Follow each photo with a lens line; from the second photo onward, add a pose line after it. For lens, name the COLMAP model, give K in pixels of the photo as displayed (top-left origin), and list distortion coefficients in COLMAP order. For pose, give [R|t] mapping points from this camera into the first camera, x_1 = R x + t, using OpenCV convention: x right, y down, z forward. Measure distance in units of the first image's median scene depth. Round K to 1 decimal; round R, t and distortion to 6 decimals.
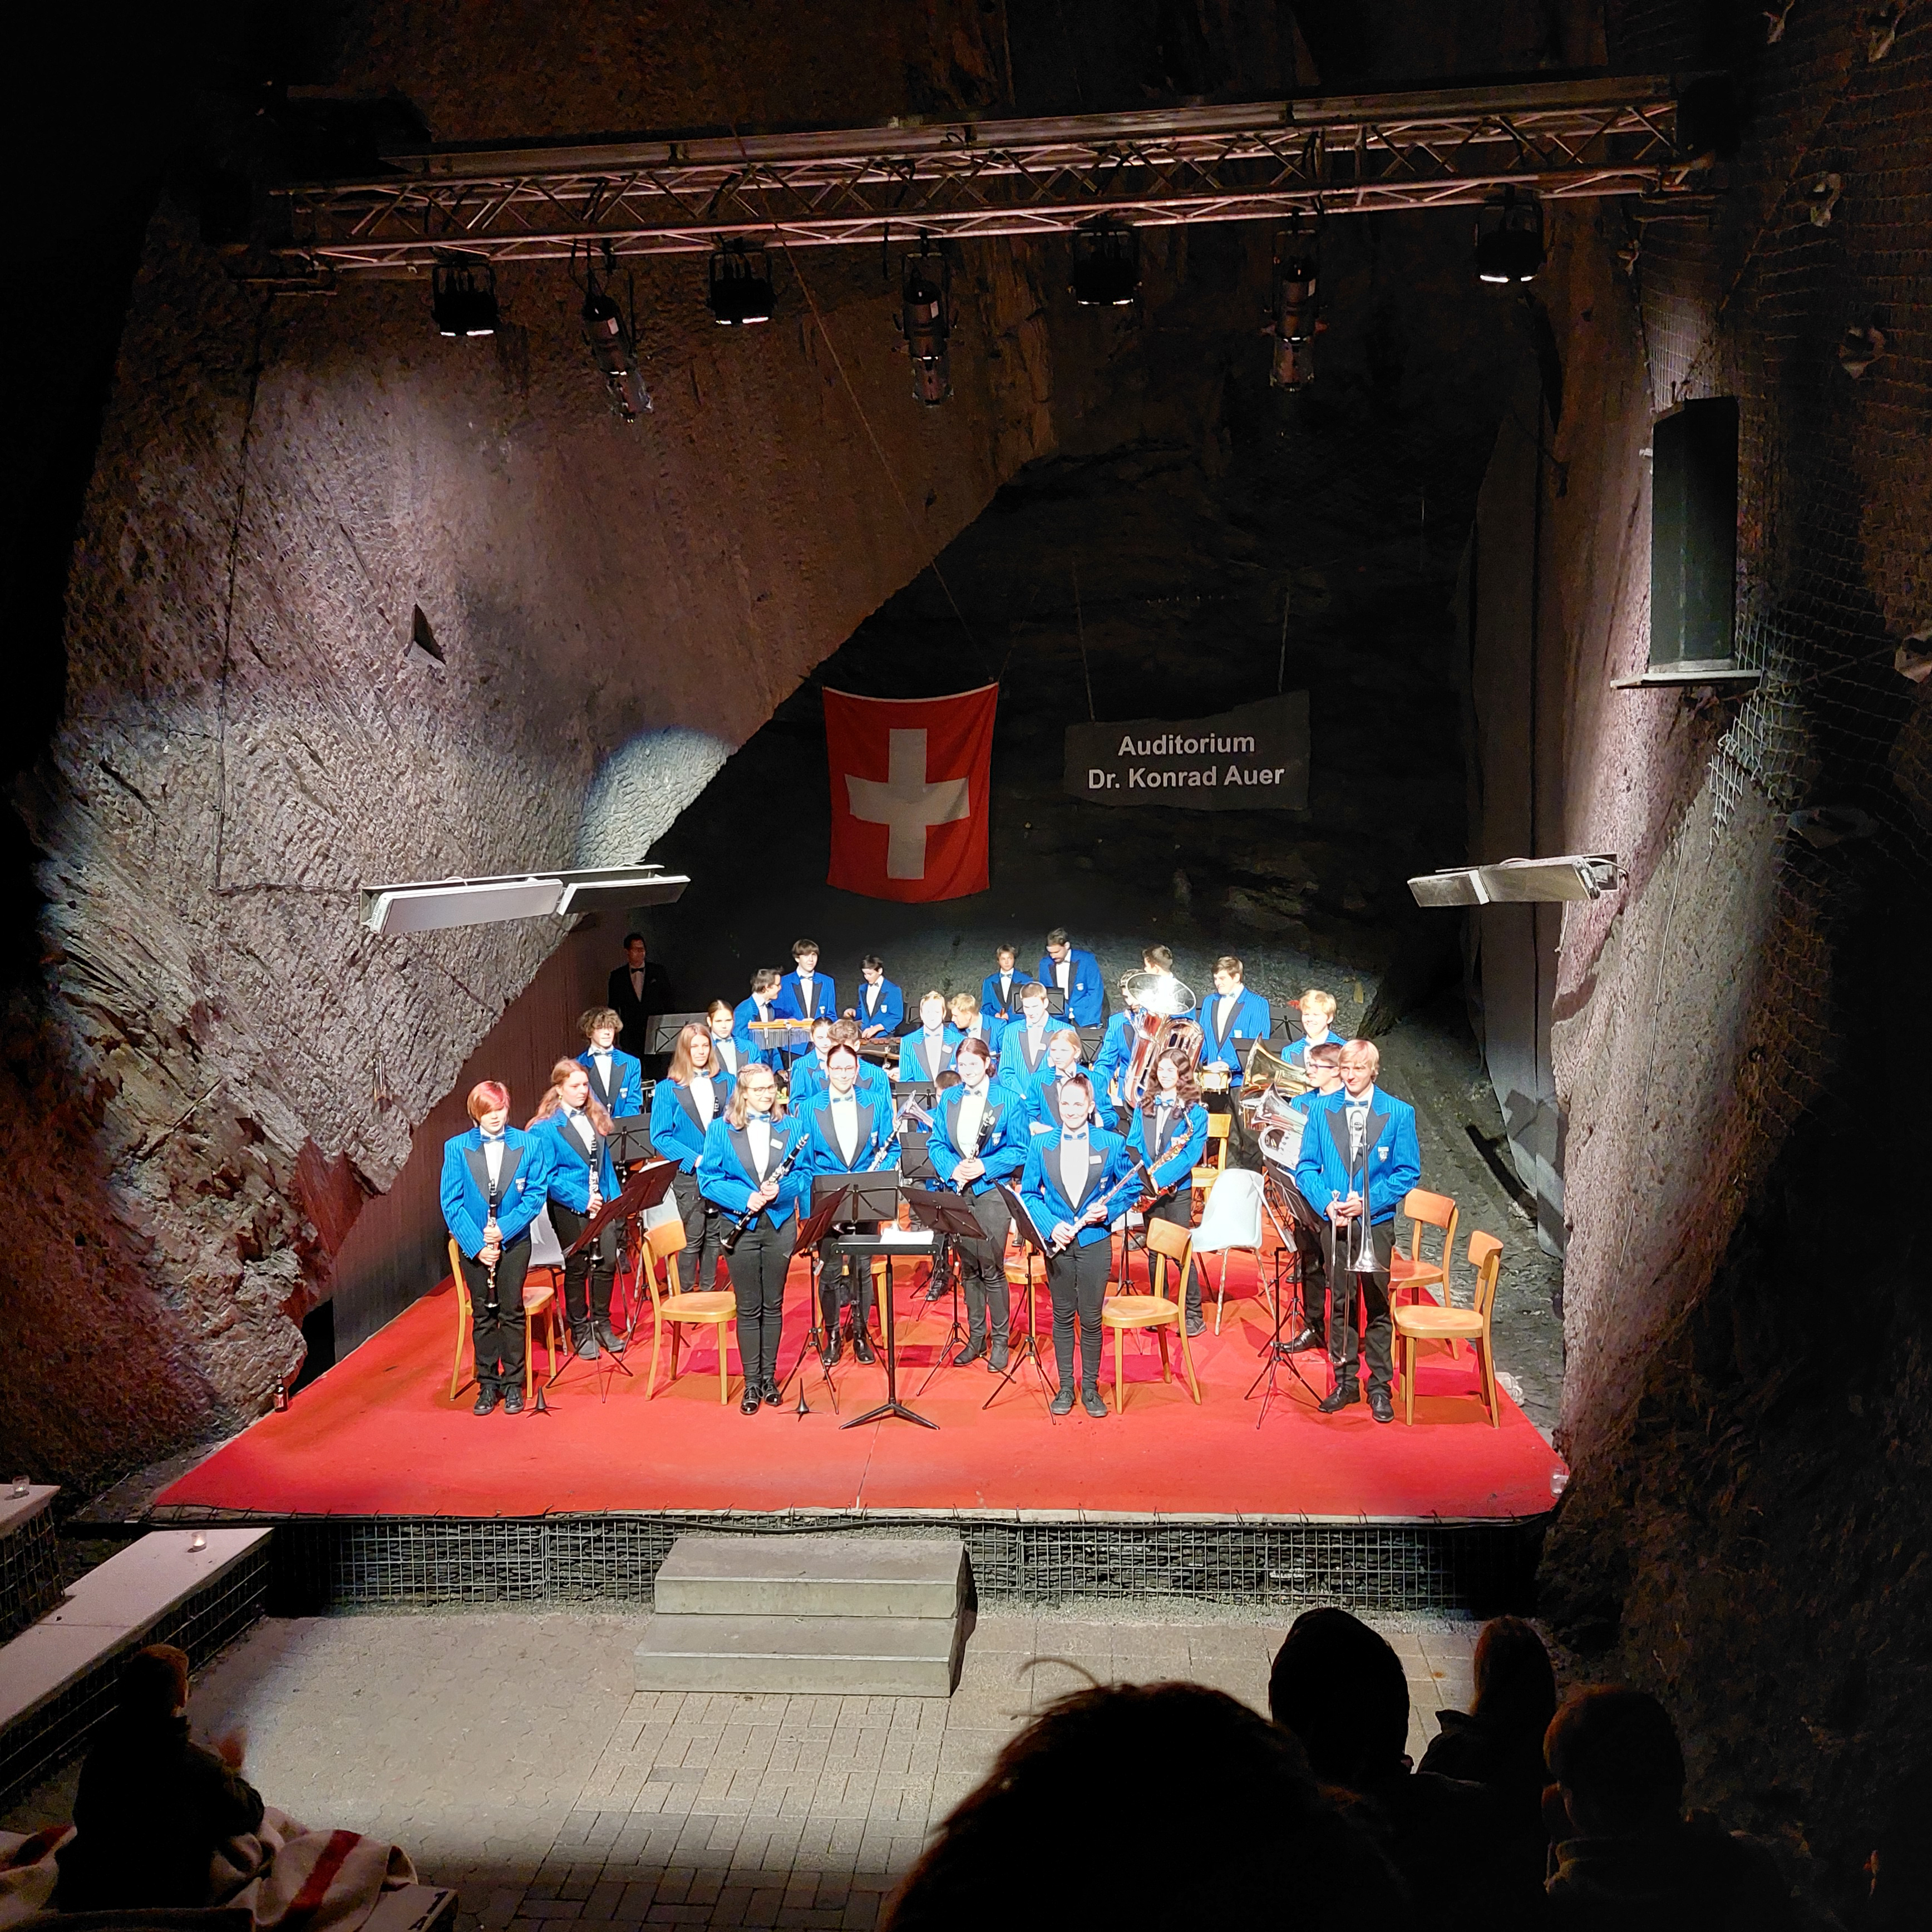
lens RADIAL K [[1846.1, 0, 957.8], [0, 1846.1, 971.3], [0, 0, 1]] dist [0.059272, 0.000000]
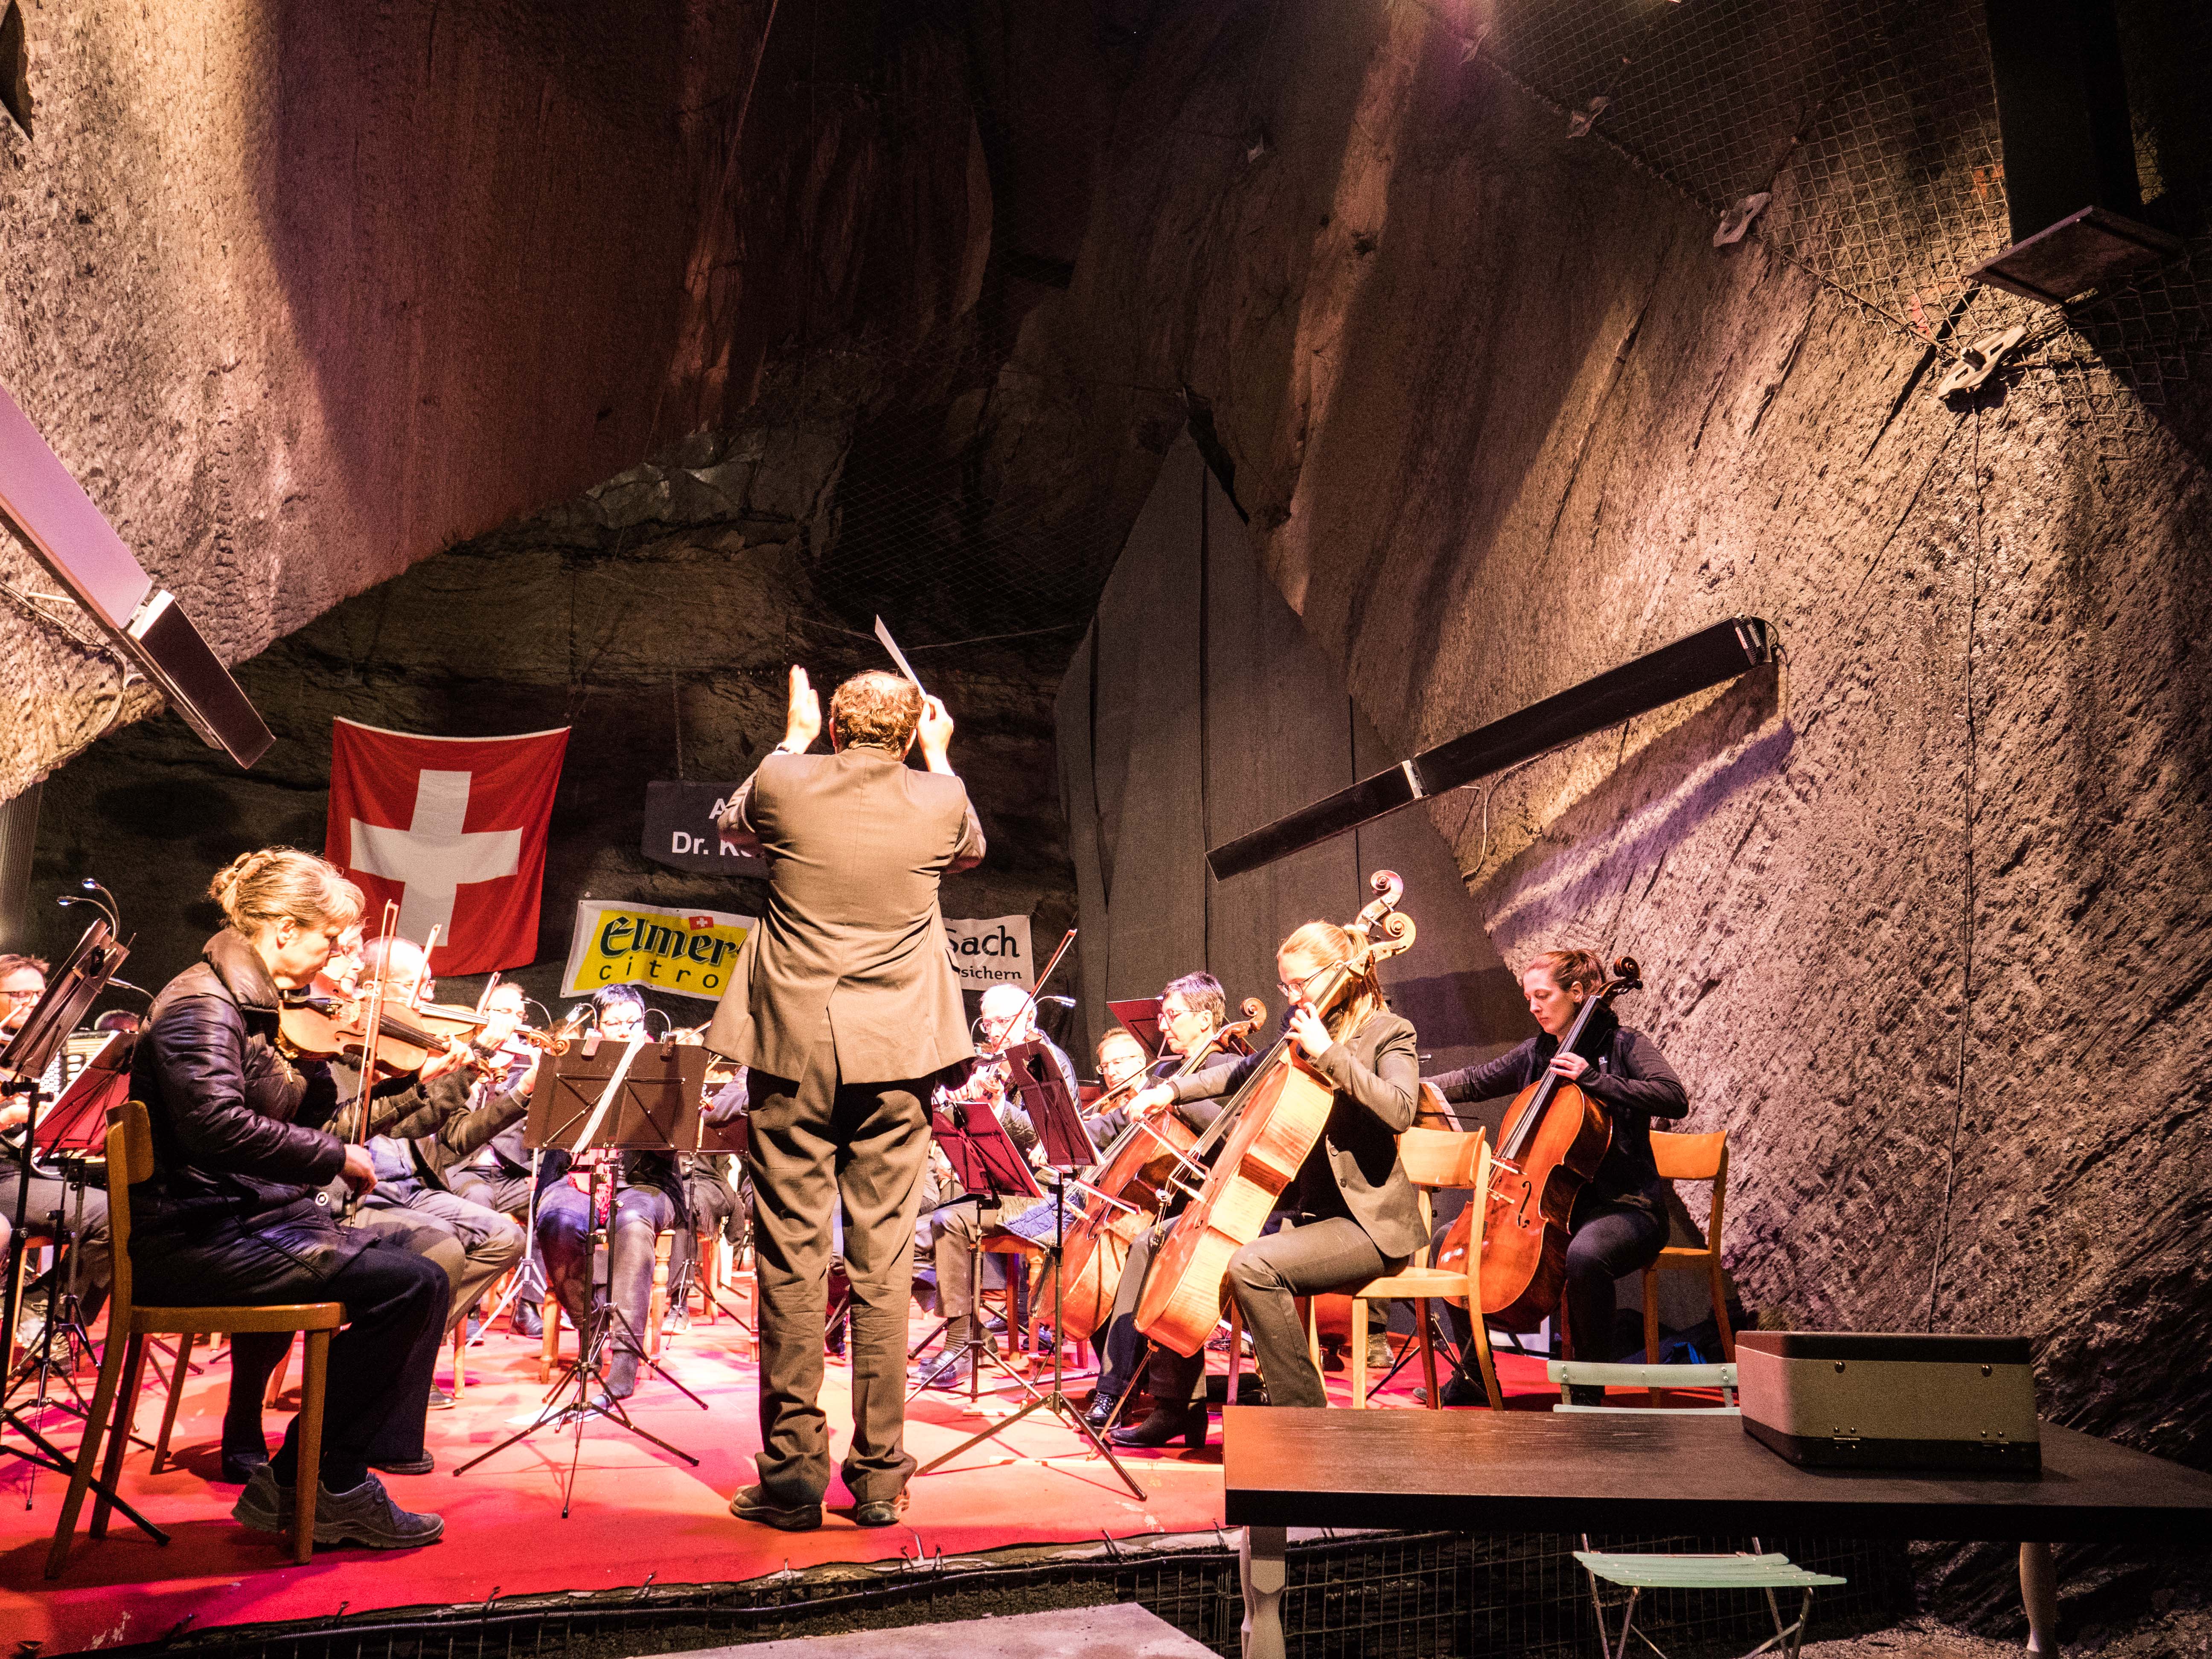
lens RADIAL K [[1606.5, 0, 1111.5], [0, 1606.5, 848.8], [0, 0, 1]] dist [-0.060545, 0.026043]
pose [[0.877593, 0.112857, 0.465932, -0.212530], [0.013668, 0.965611, -0.259630, 0.211047], [-0.479211, 0.234218, 0.845872, 0.564930]]
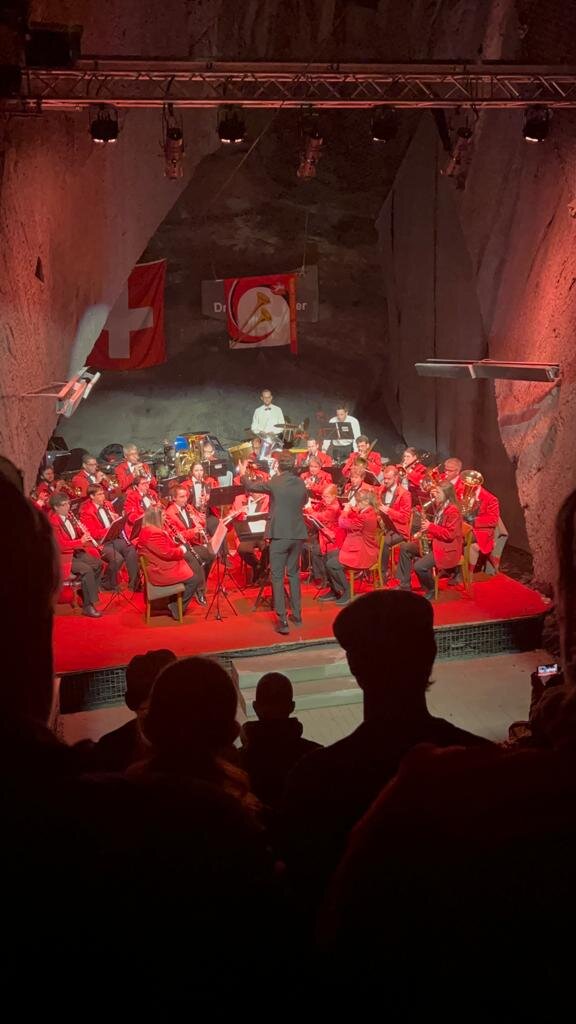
lens RADIAL K [[990.2, 0, 290.6], [0, 990.2, 518.1], [0, 0, 1]] dist [0.055339, 0.000000]
pose [[0.949017, -0.078845, 0.305206, -0.443509], [0.034967, 0.988569, 0.146655, -0.067549], [-0.313281, -0.128506, 0.940926, -0.222568]]
